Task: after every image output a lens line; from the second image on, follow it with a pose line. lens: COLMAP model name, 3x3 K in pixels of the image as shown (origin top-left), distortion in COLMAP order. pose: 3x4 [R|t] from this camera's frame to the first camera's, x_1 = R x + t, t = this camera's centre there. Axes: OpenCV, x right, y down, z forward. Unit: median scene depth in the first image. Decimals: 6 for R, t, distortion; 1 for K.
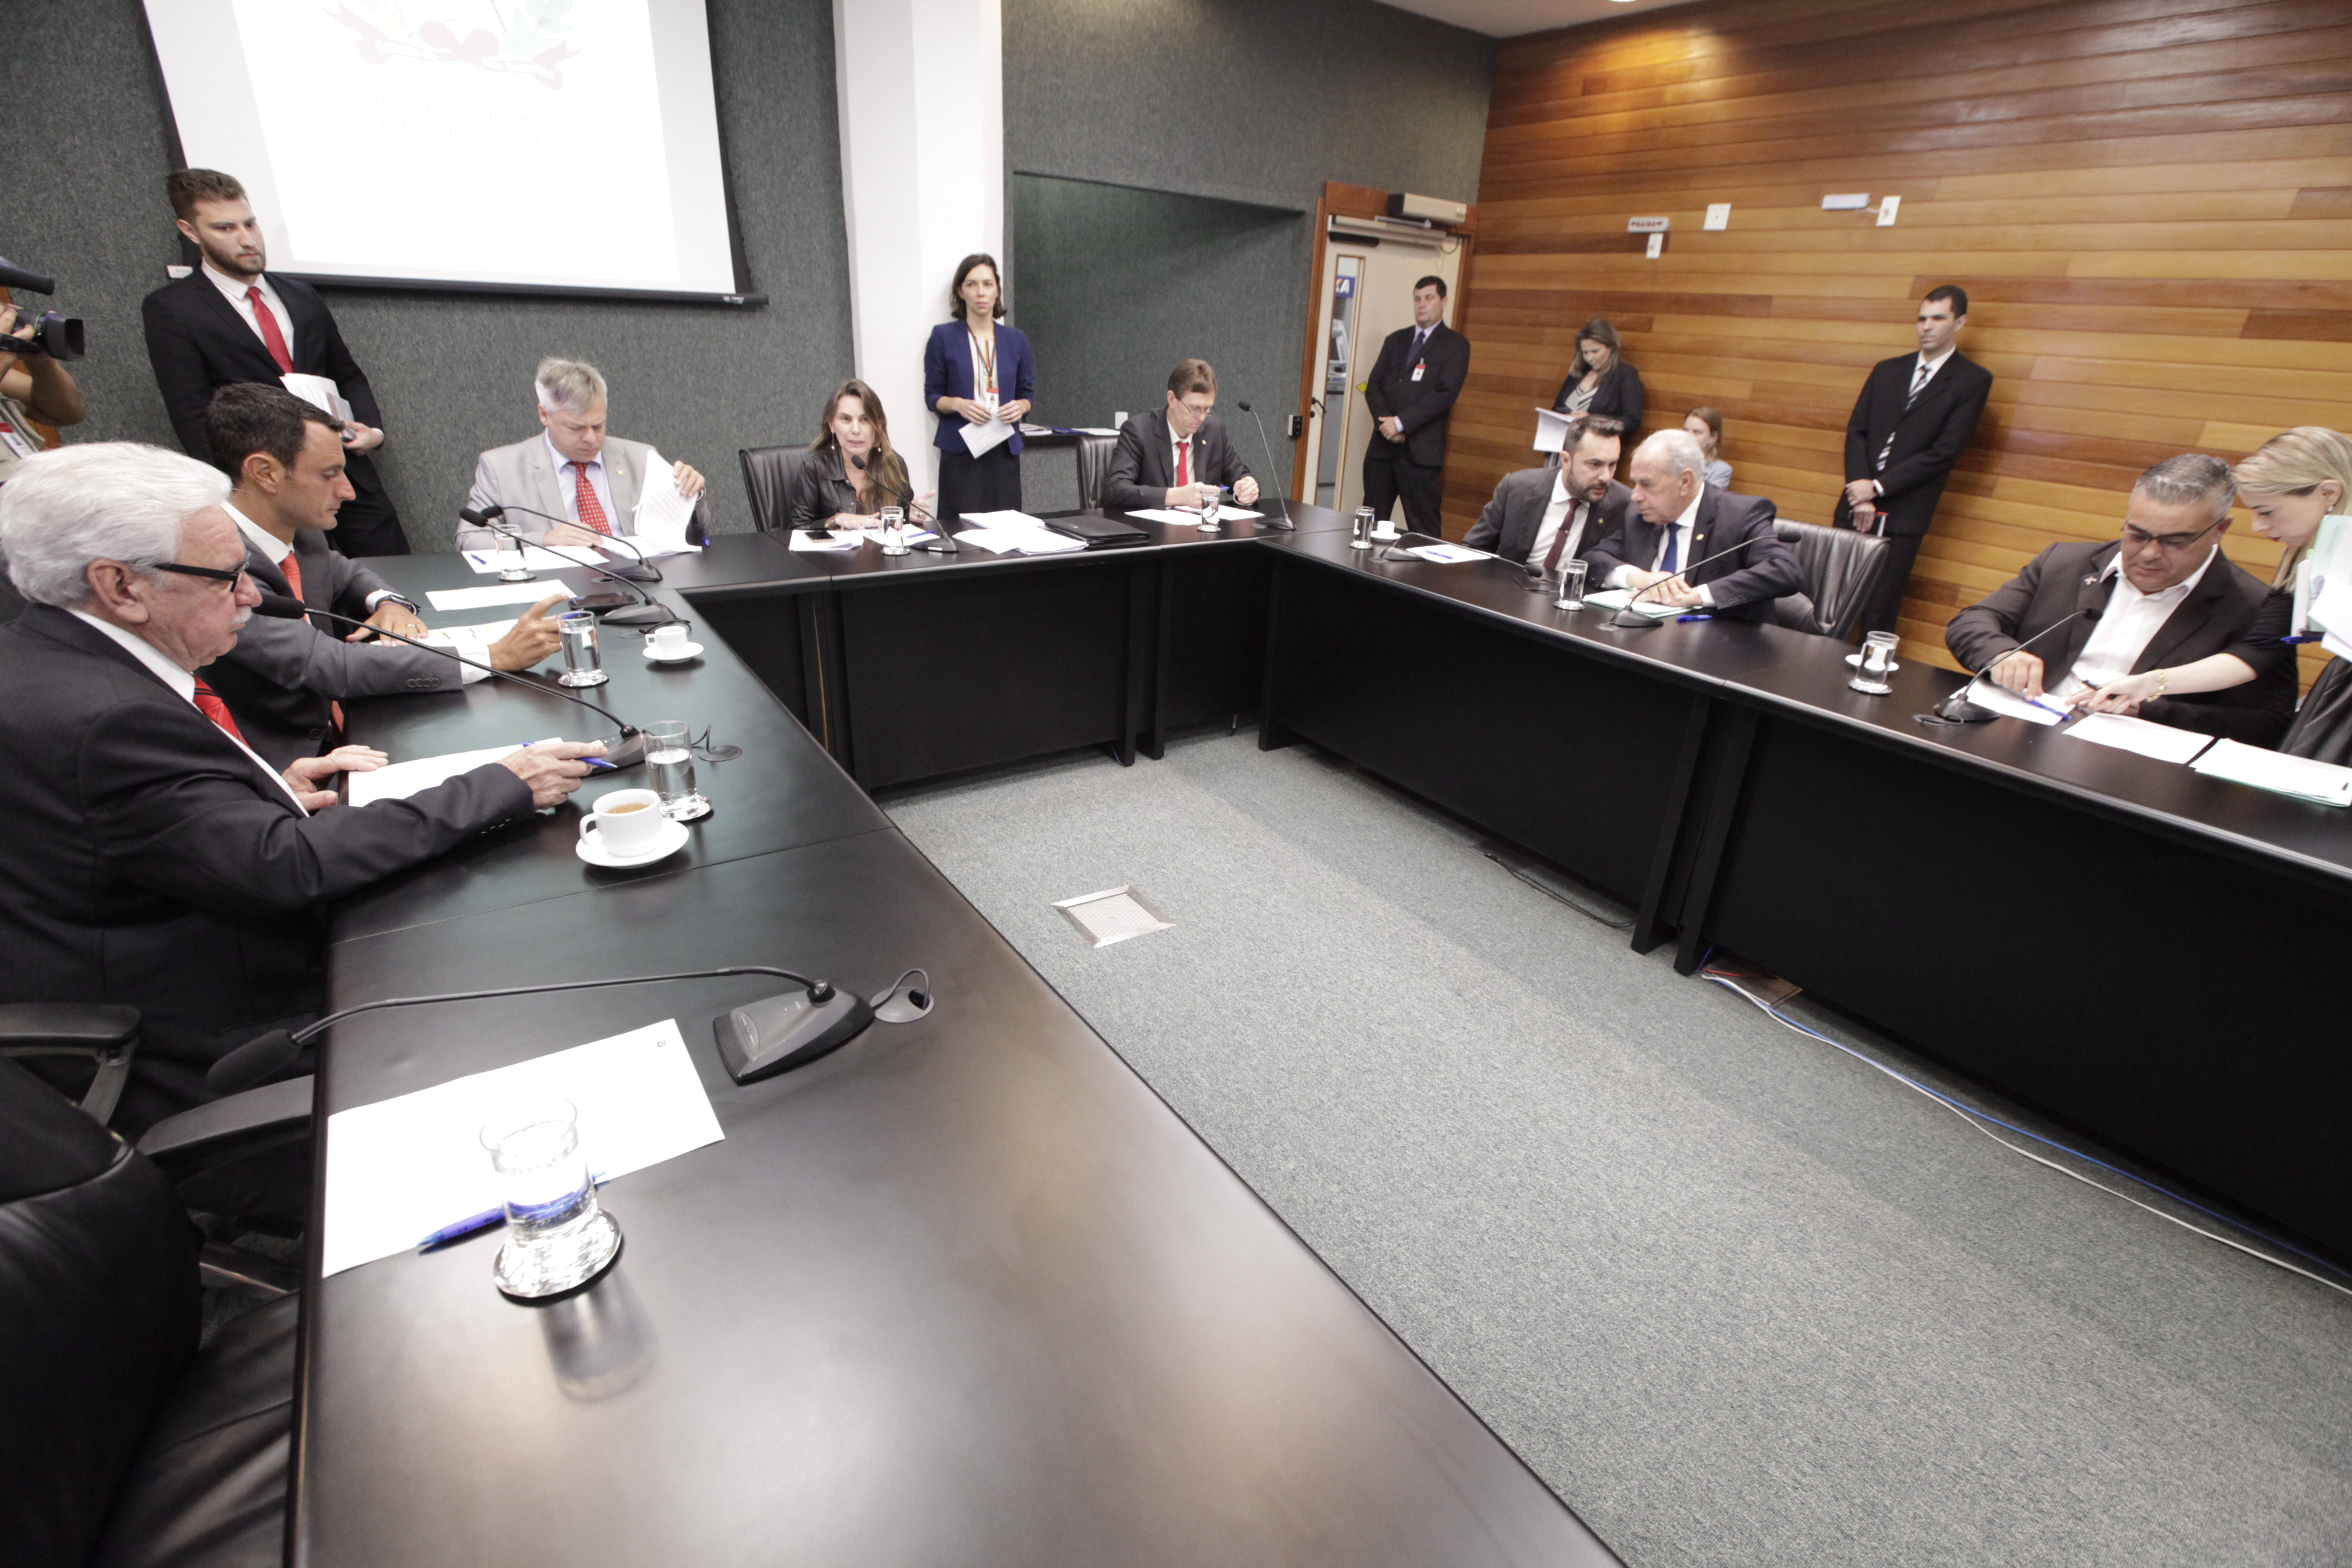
lens RADIAL K [[1046.6, 0, 1179.1], [0, 1046.6, 776.4], [0, 0, 1]] dist [-0.035844, 0.009302]
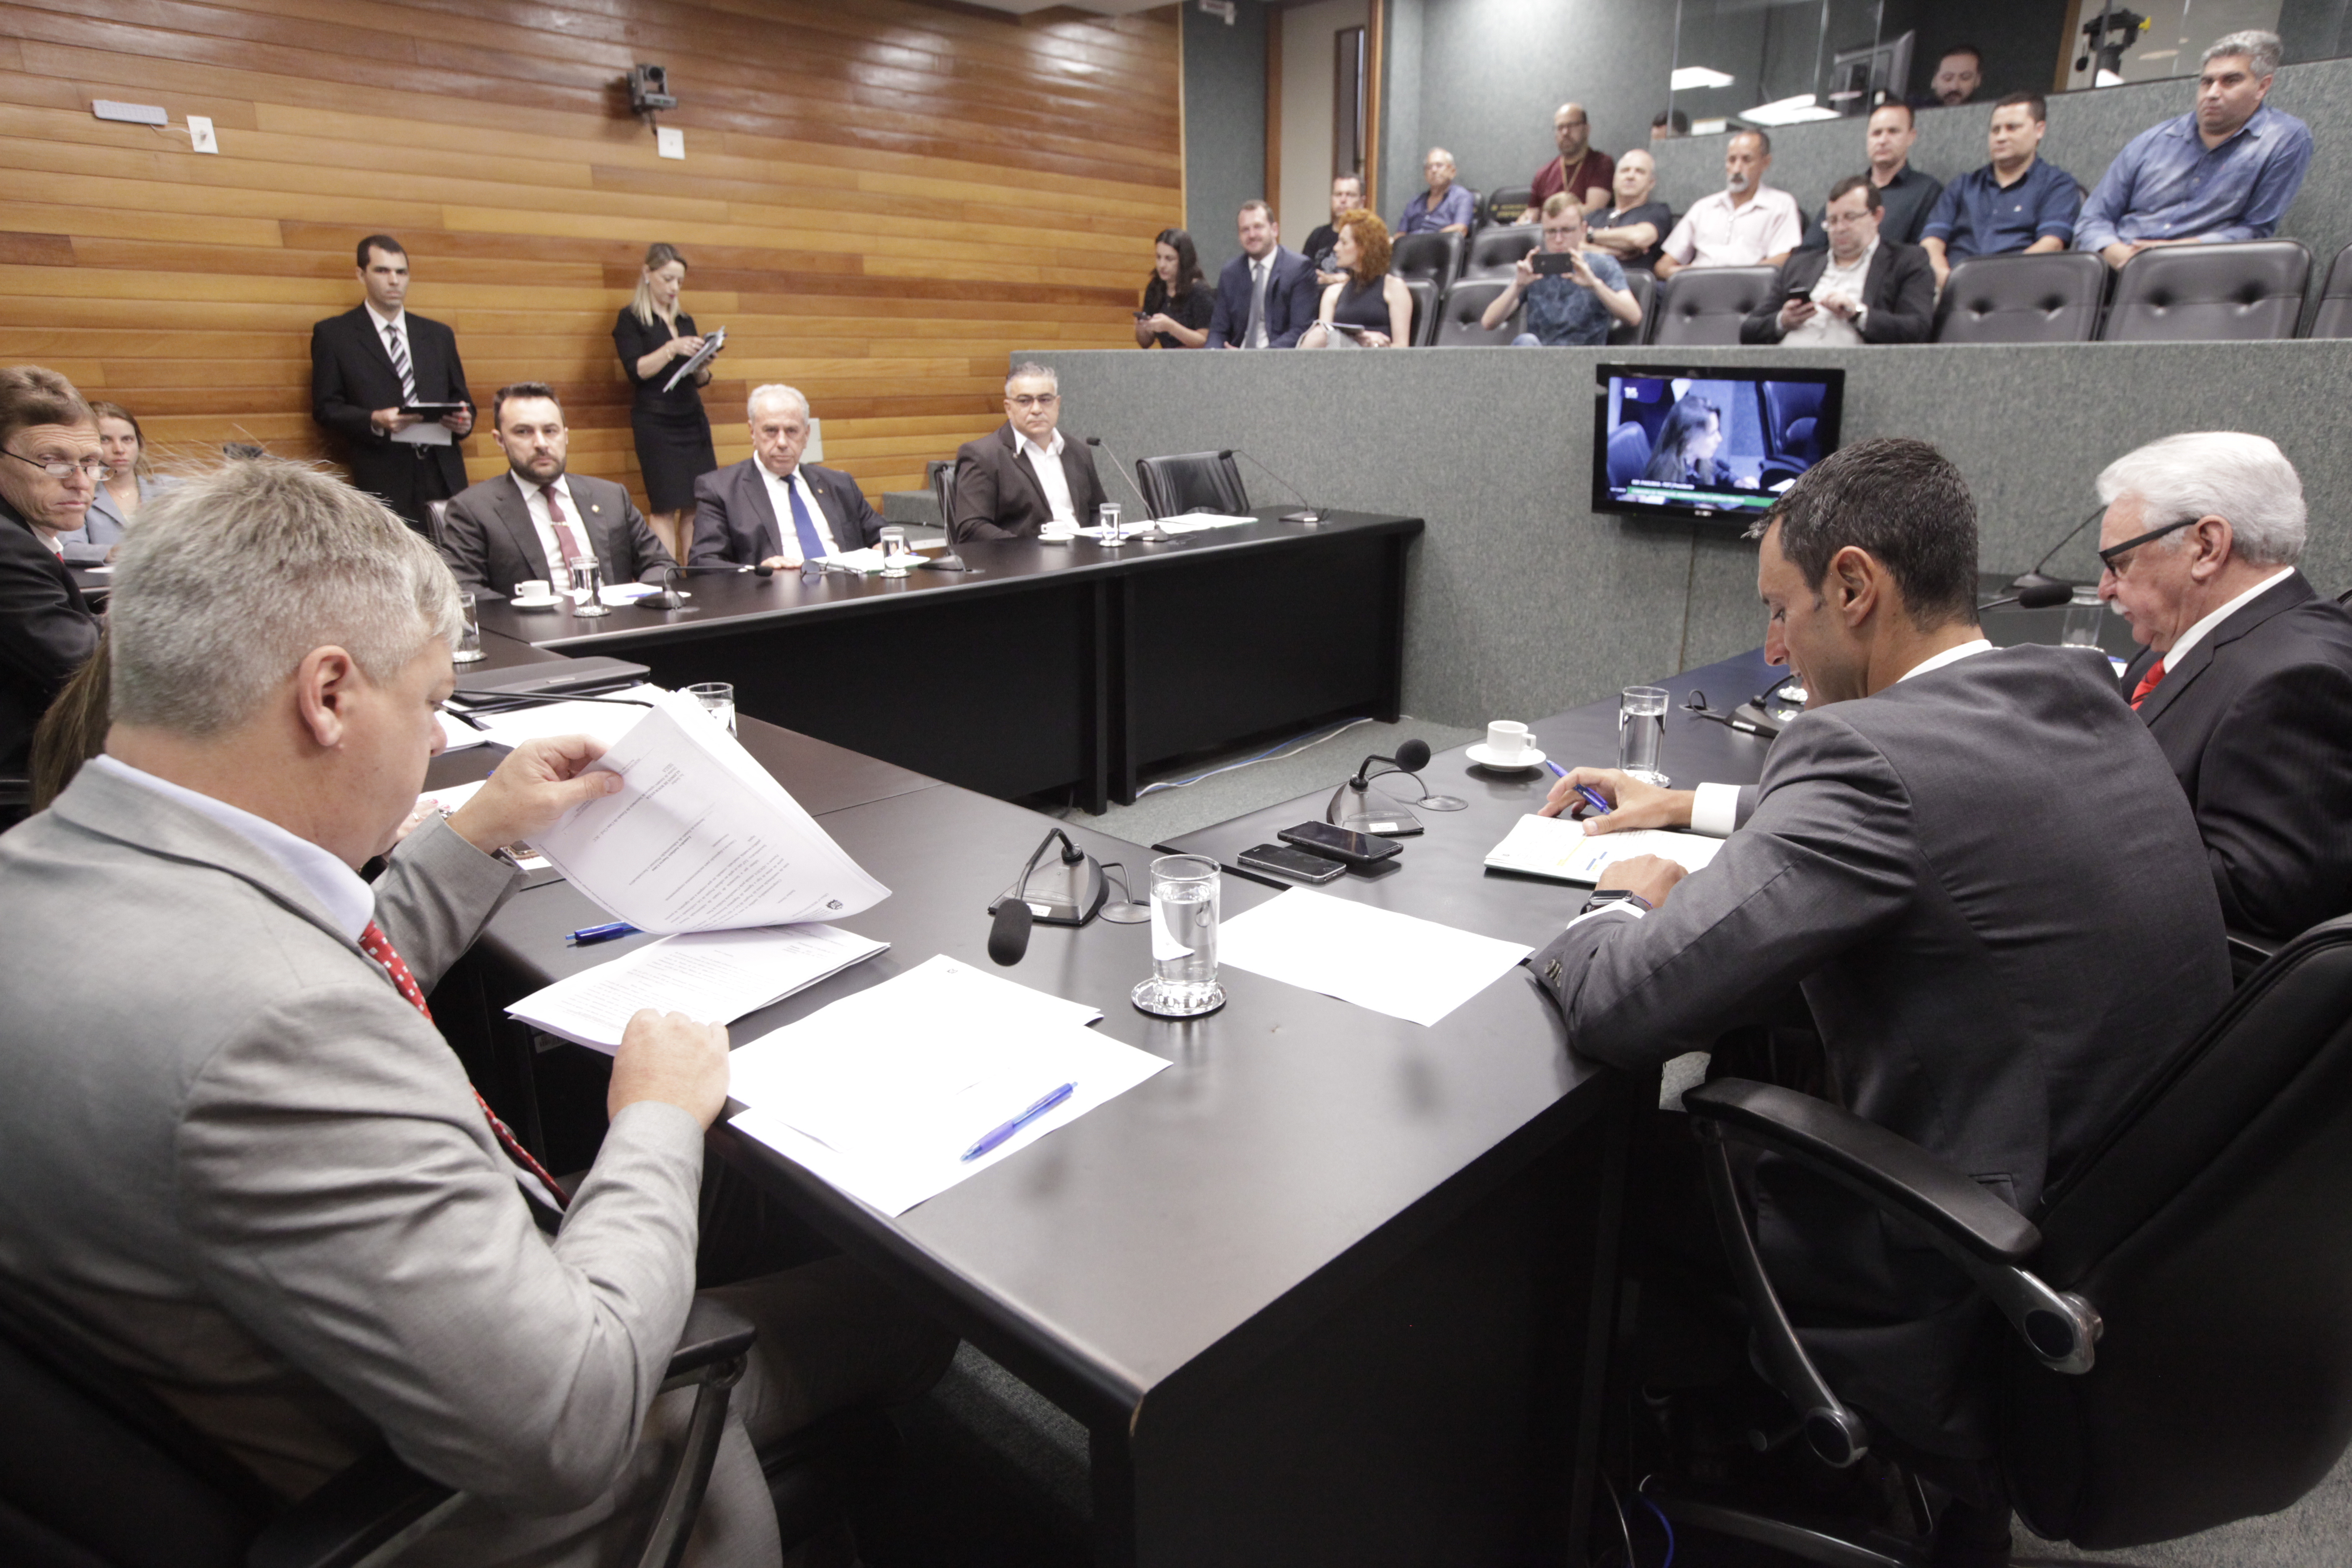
lens RADIAL K [[1450.0, 0, 1224.3], [0, 1450.0, 790.3], [0, 0, 1]] dist [-0.010344, 0.039285]
pose [[-0.221933, -0.340712, 0.913598, -0.659780], [0.383183, 0.831105, 0.403032, -0.285624], [-0.896614, 0.439522, -0.053895, 0.574754]]
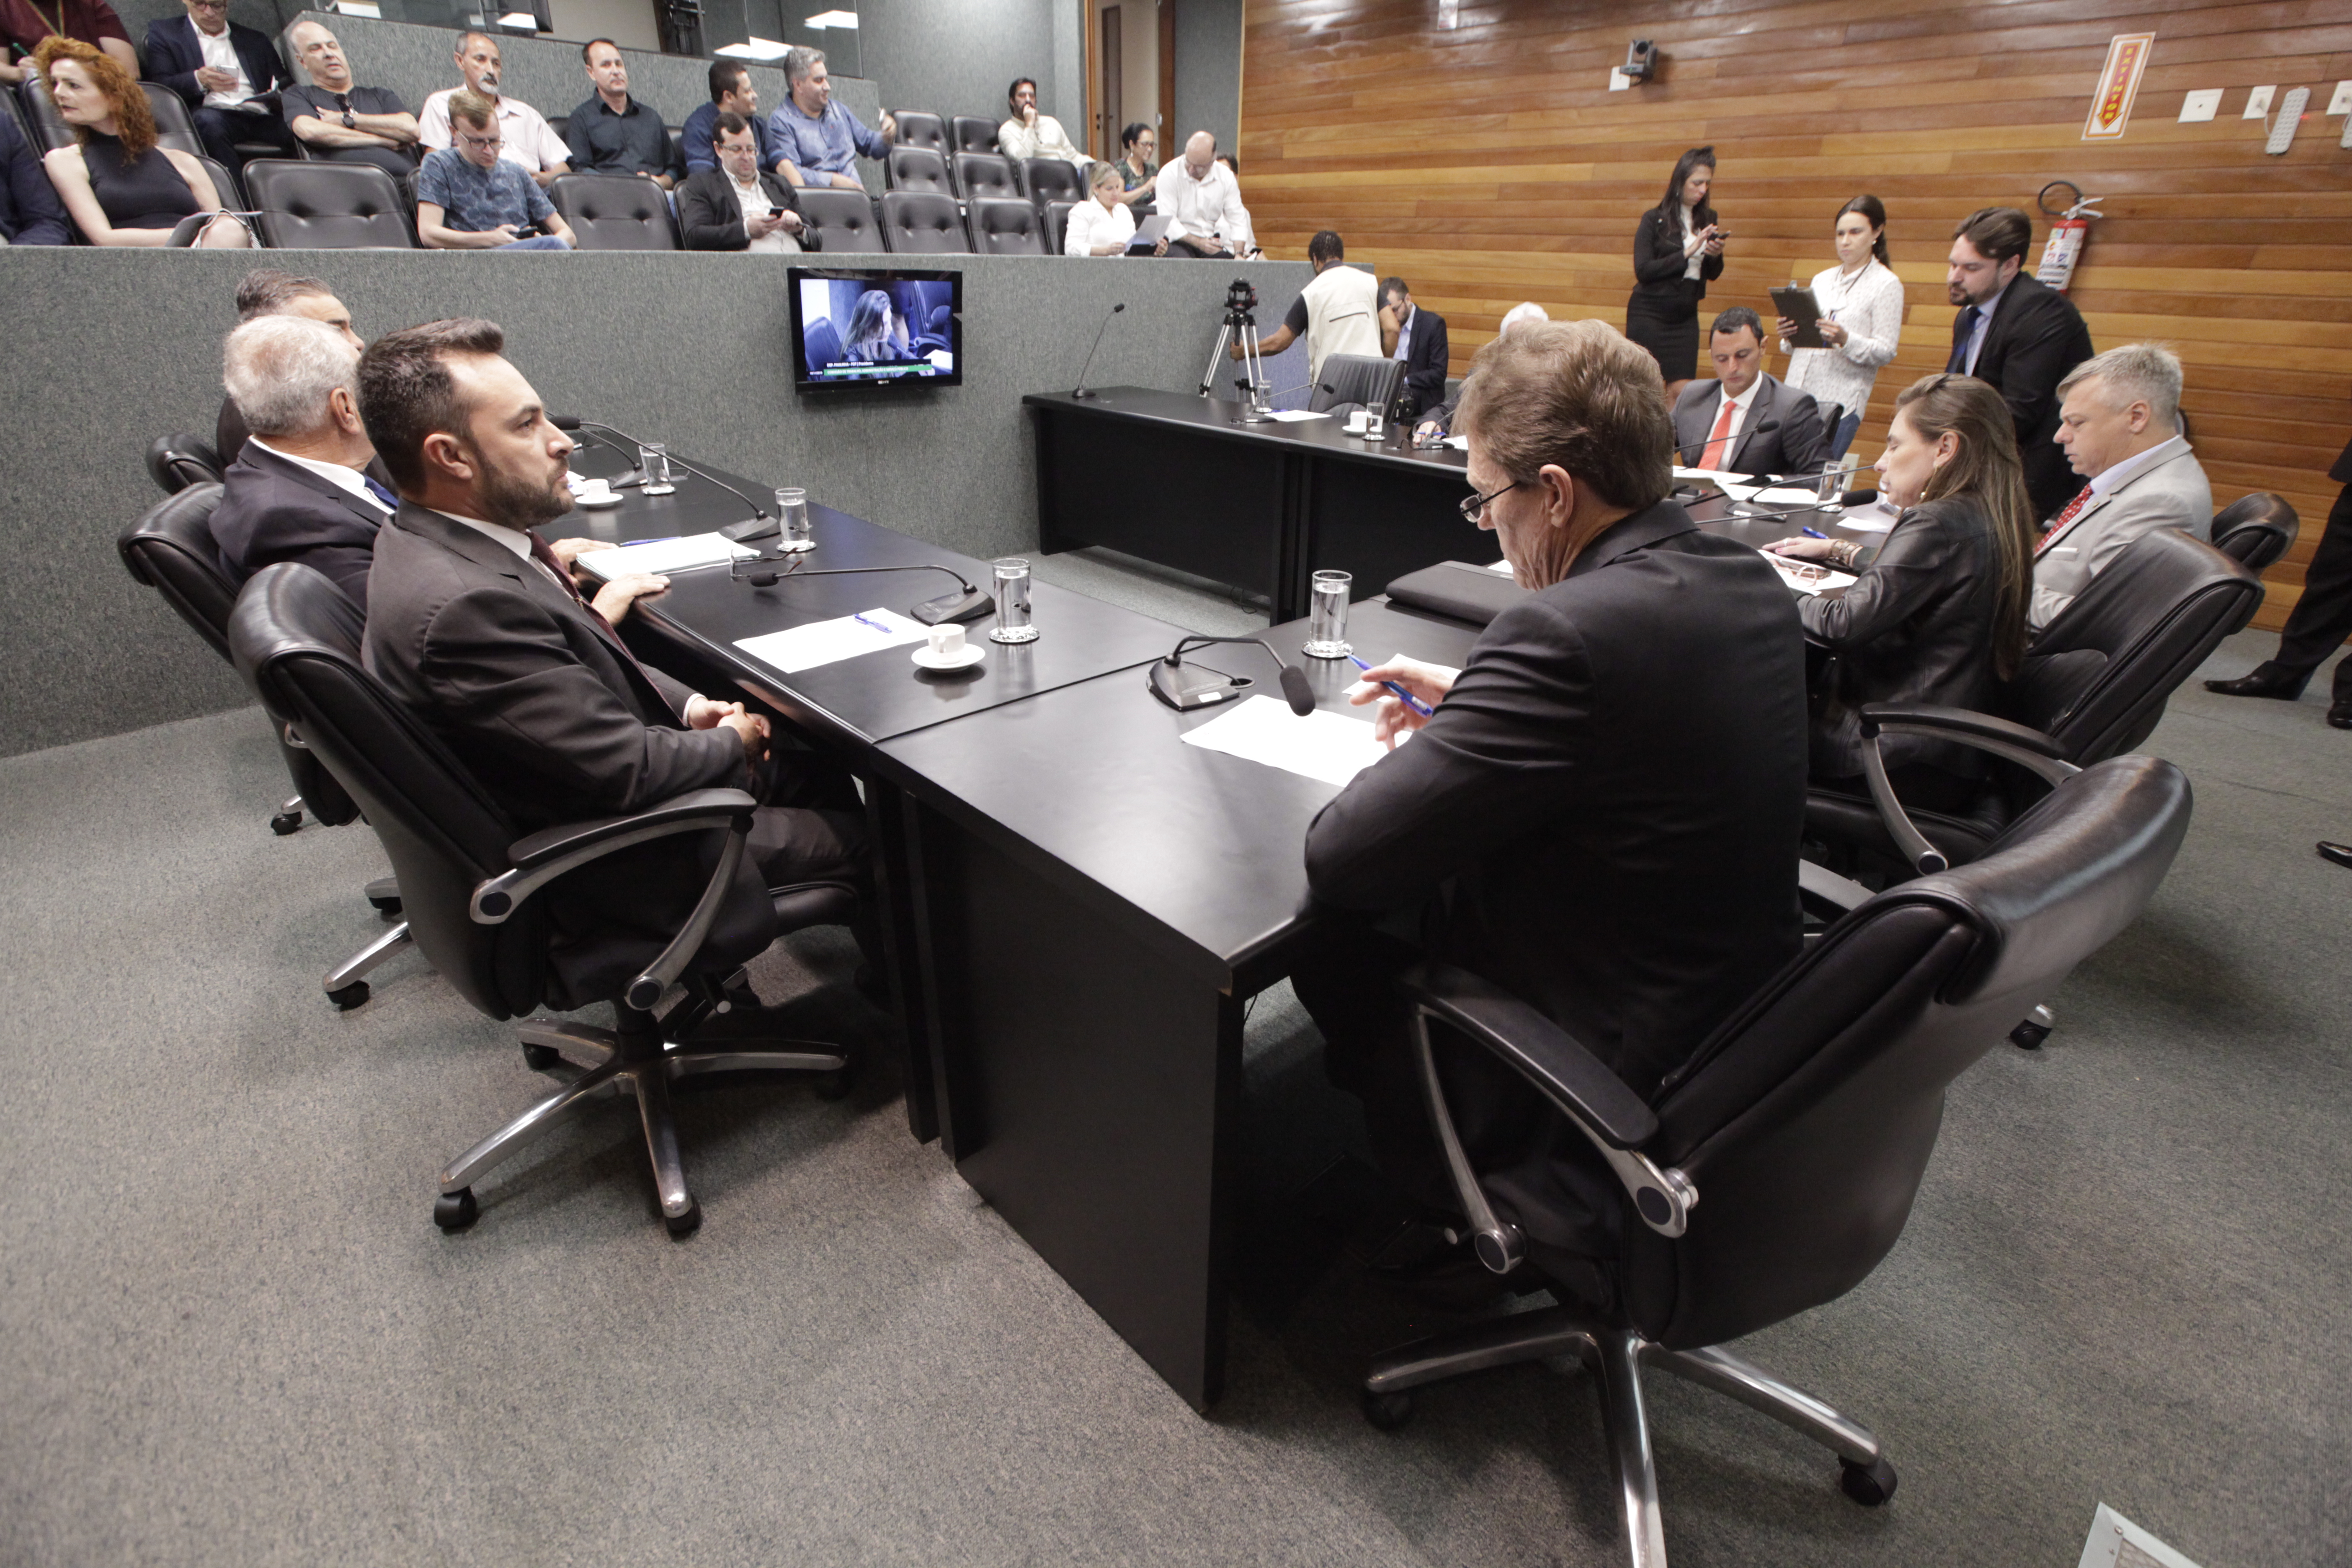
lens RADIAL K [[1046.6, 0, 1179.1], [0, 1046.6, 776.4], [0, 0, 1]] dist [-0.035844, 0.009302]
pose [[-0.981802, -0.002009, -0.189898, 0.161423], [-0.147874, 0.635501, 0.757807, -0.463704], [0.119159, 0.772097, -0.624233, 1.075567]]
